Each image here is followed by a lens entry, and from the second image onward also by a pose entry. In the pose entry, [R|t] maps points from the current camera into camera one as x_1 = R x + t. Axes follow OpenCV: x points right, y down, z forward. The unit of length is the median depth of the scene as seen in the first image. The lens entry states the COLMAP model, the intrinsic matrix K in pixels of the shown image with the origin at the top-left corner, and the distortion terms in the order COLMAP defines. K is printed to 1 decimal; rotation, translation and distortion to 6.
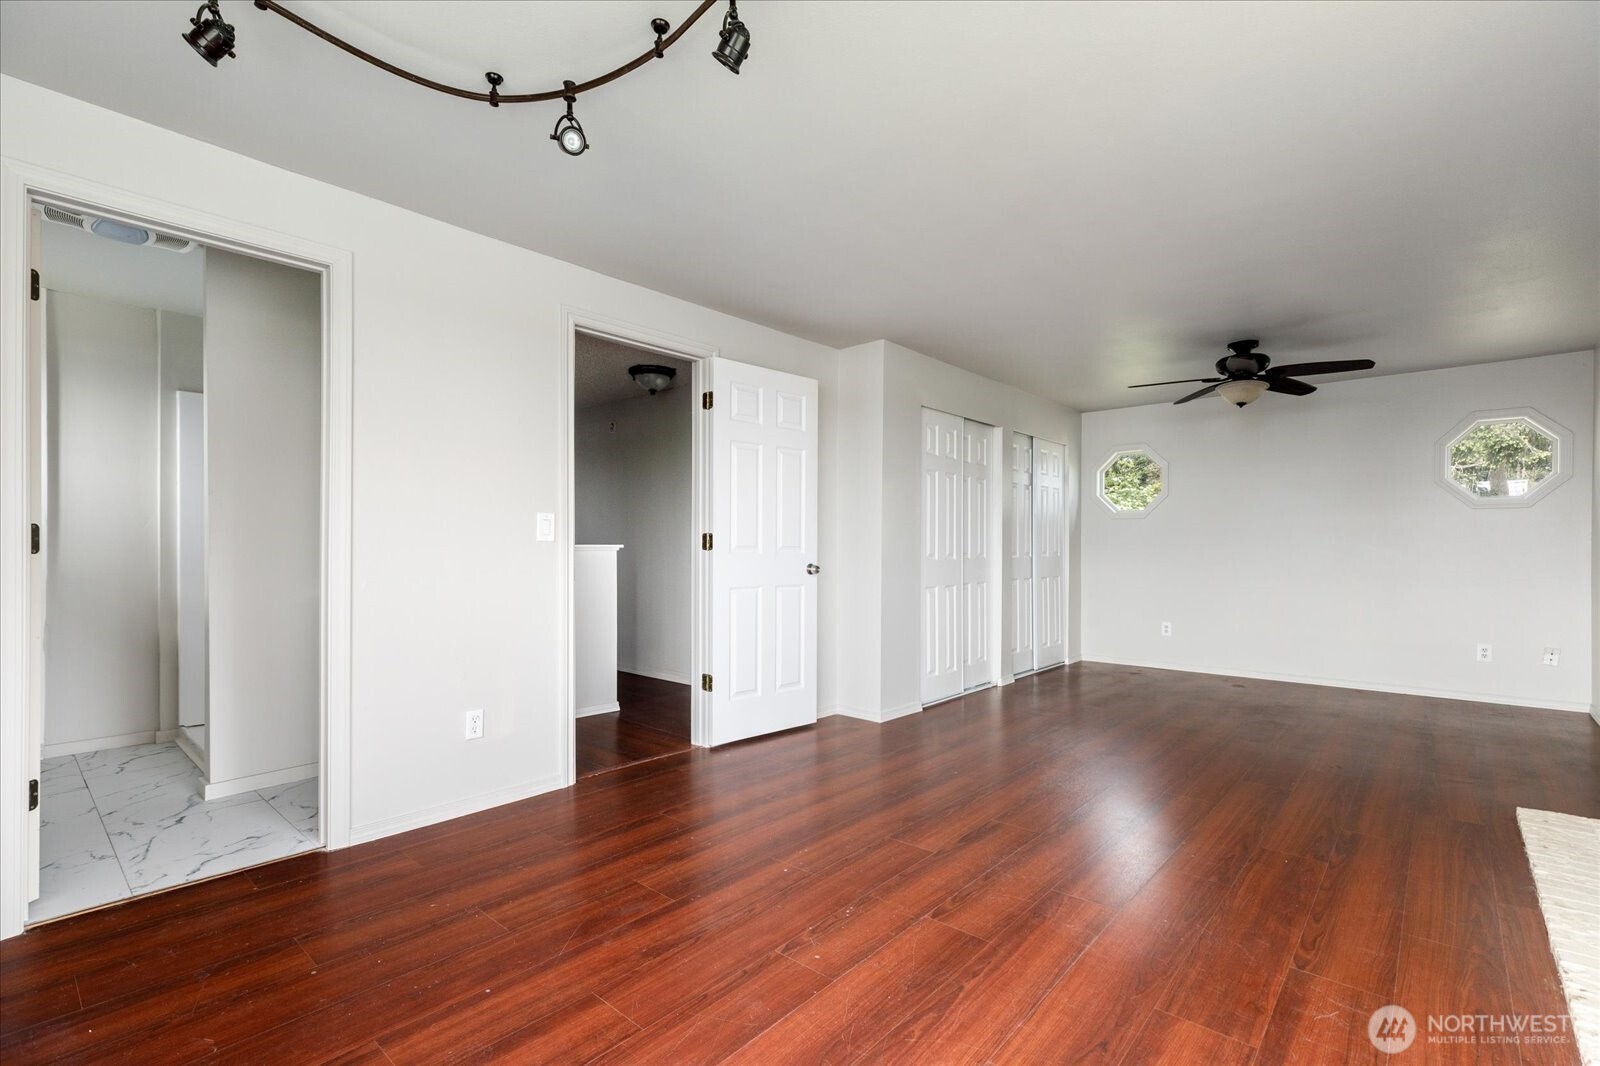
lens RADIAL K [[721.0, 0, 804.6], [0, 721.0, 548.8], [0, 0, 1]] dist [0.001286, 0.000213]
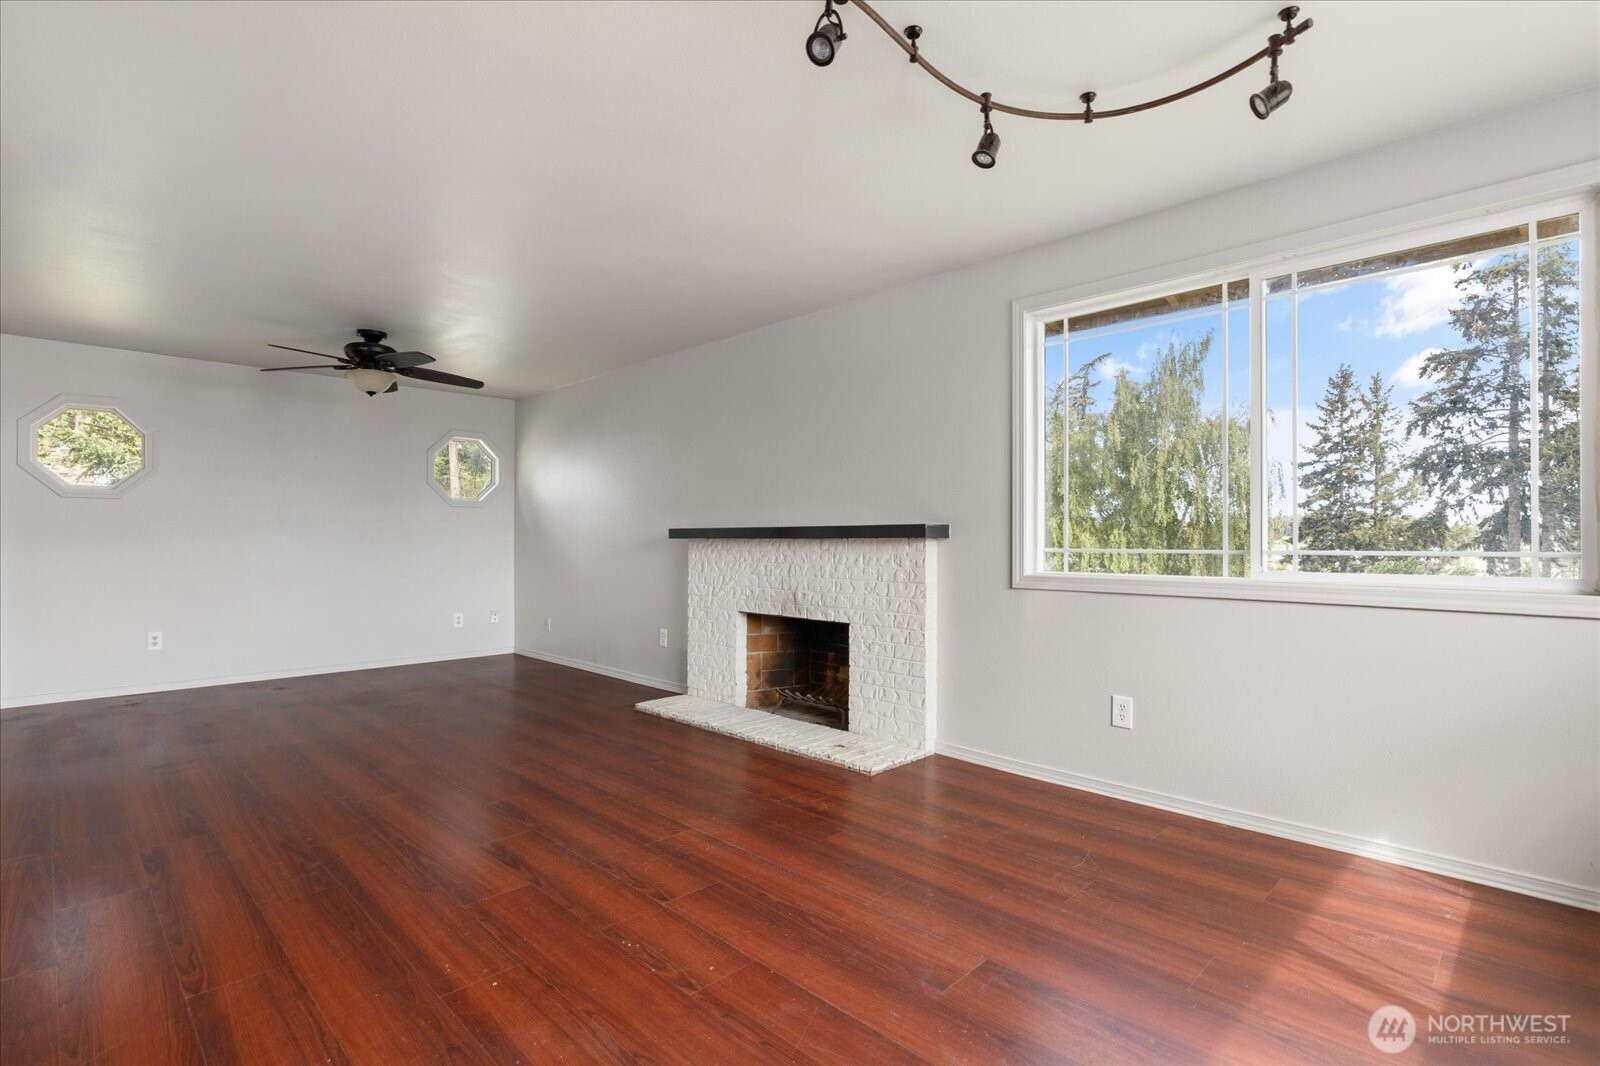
lens RADIAL K [[776.4, 0, 791.1], [0, 776.4, 530.2], [0, 0, 1]] dist [0.002897, 0.000265]
pose [[0.073341, 0.003801, 0.997300, -0.862466], [0.003363, 0.999986, -0.004059, -0.010606], [-0.997301, 0.003651, 0.073327, 0.698597]]
